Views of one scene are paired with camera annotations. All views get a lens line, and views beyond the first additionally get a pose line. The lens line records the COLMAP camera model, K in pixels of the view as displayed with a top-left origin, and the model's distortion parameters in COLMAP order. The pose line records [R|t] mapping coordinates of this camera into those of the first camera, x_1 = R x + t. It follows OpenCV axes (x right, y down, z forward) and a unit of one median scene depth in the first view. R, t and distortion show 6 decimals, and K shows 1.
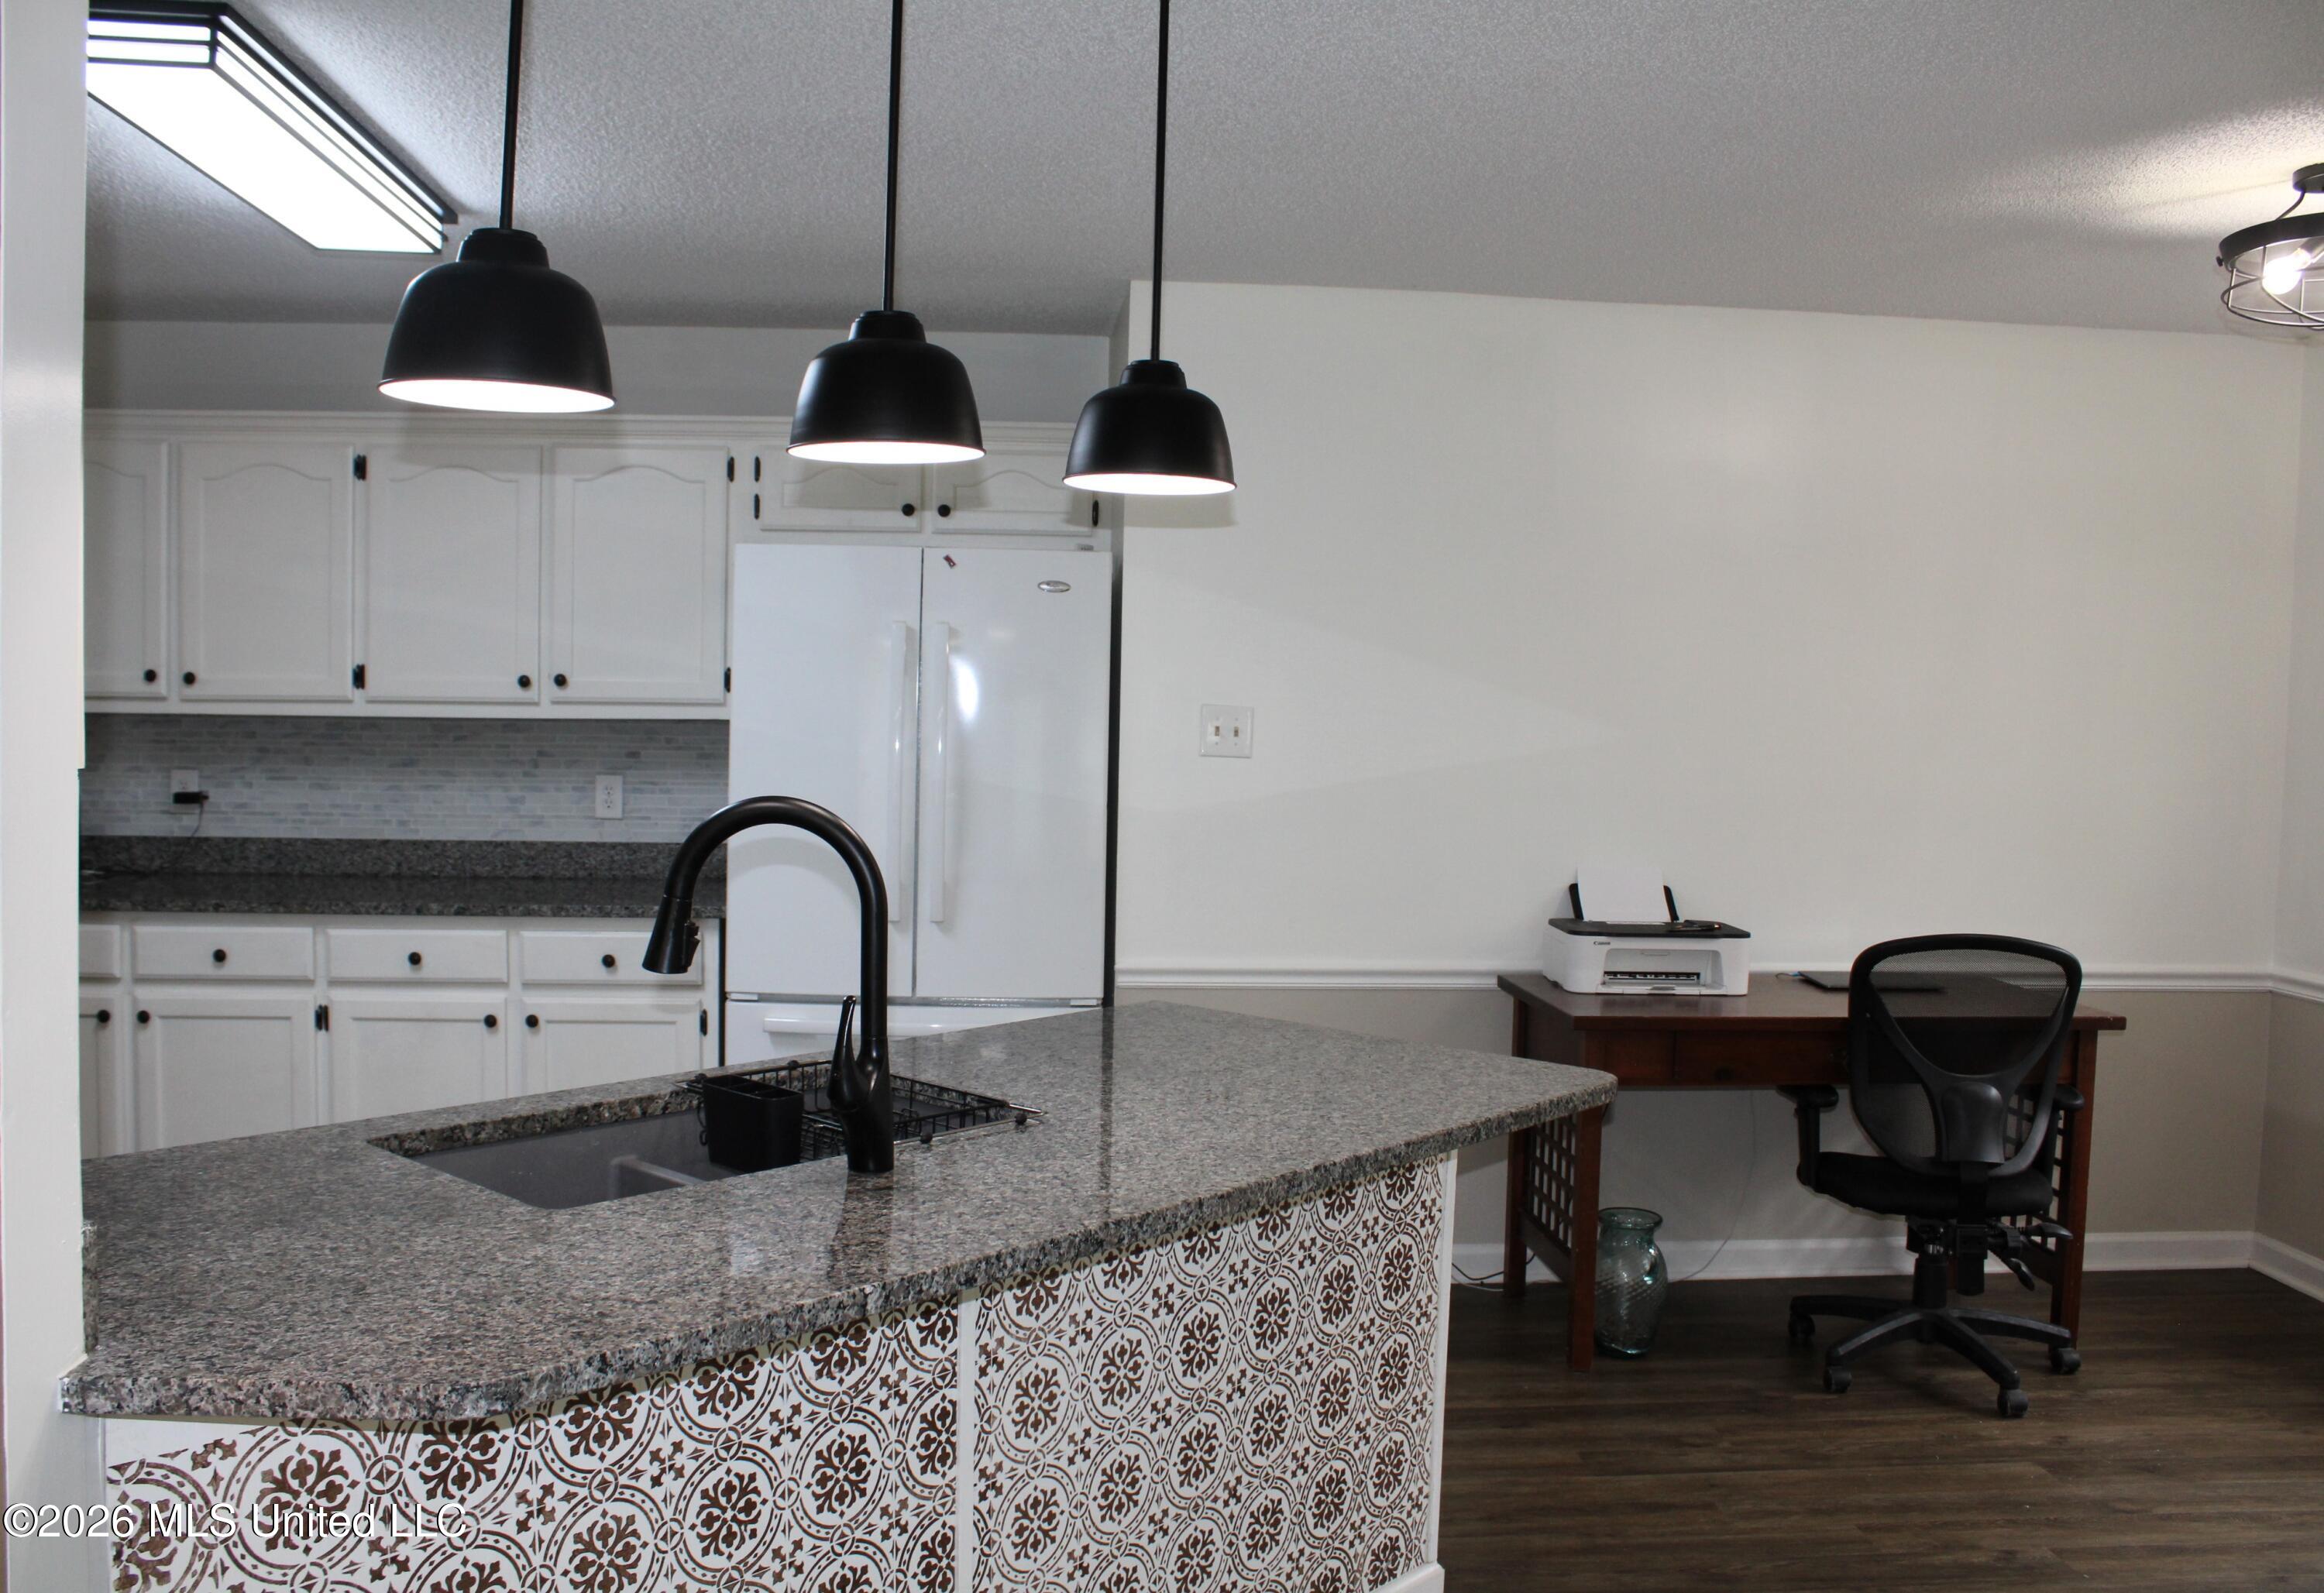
lens RADIAL K [[1998.6, 0, 1158.7], [0, 1998.6, 773.9], [0, 0, 1]] dist [-0.185298, 0.129175]
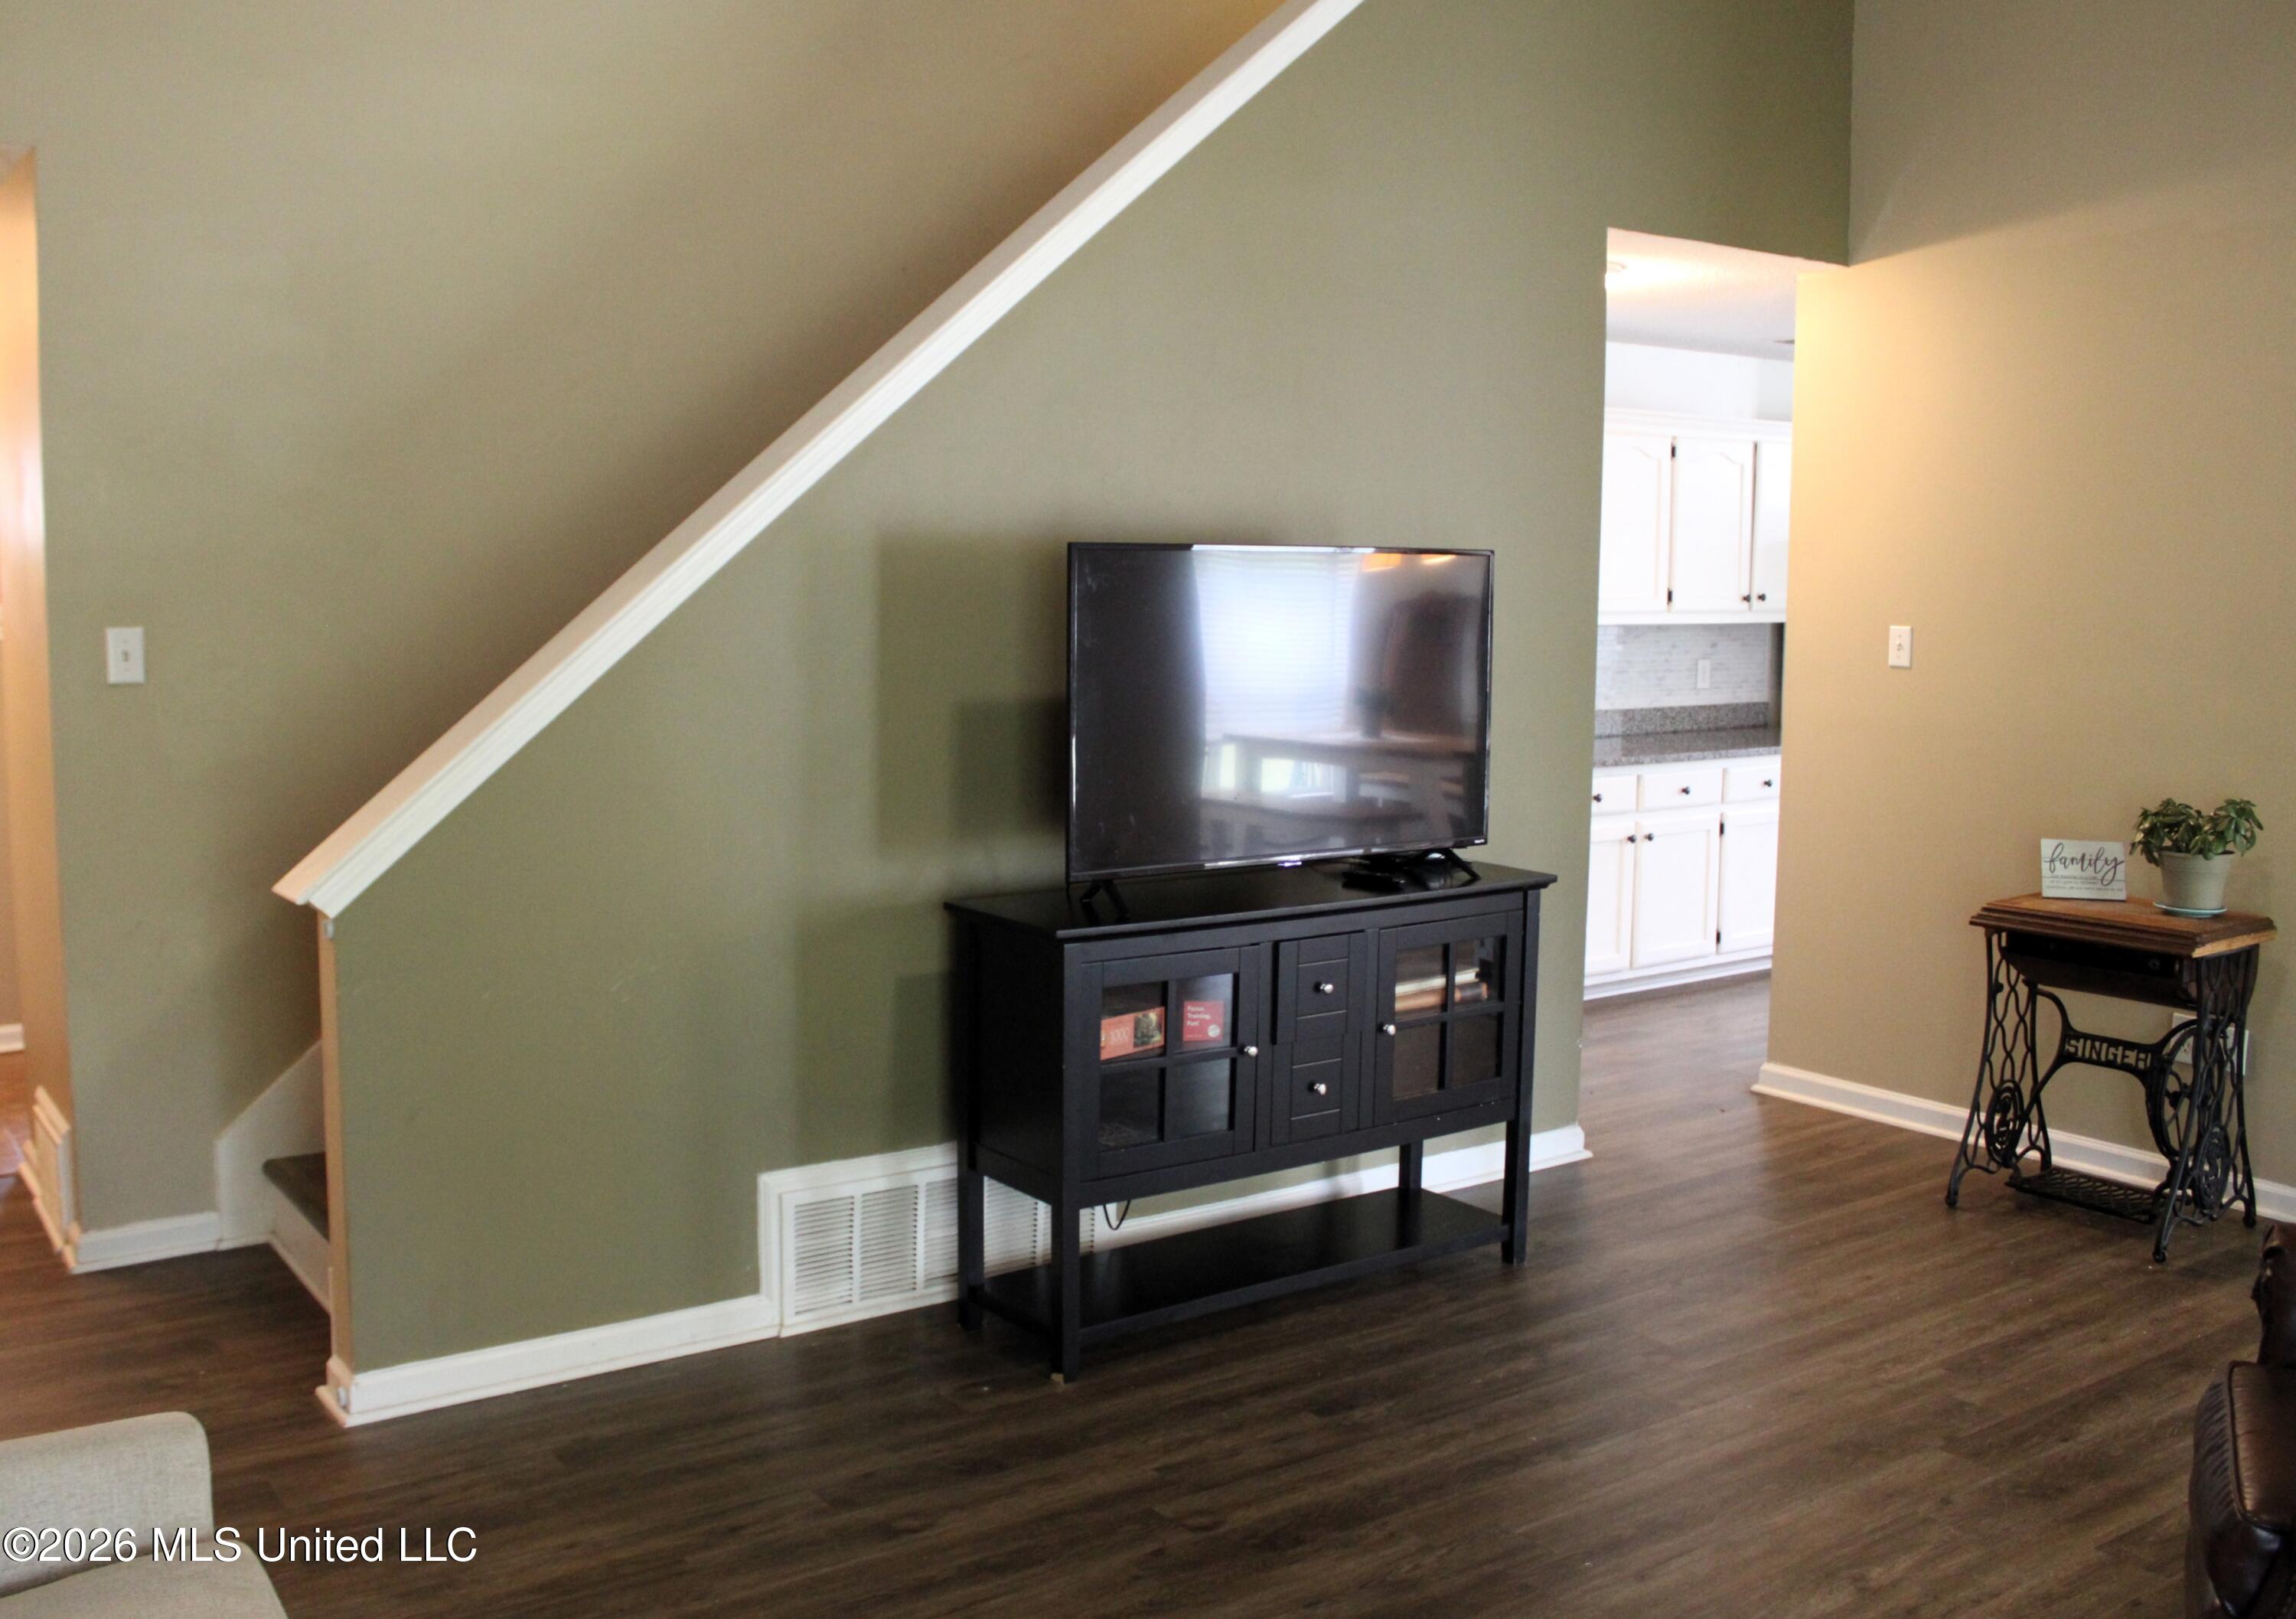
lens RADIAL K [[2031.1, 0, 1148.0], [0, 2031.1, 809.5], [0, 0, 1]] dist [-0.096189, 0.004880]
pose [[0.861458, -0.069856, 0.503001, -1.502201], [0.028907, 0.995633, 0.088766, -0.035948], [-0.507005, -0.061929, 0.859716, -0.100248]]
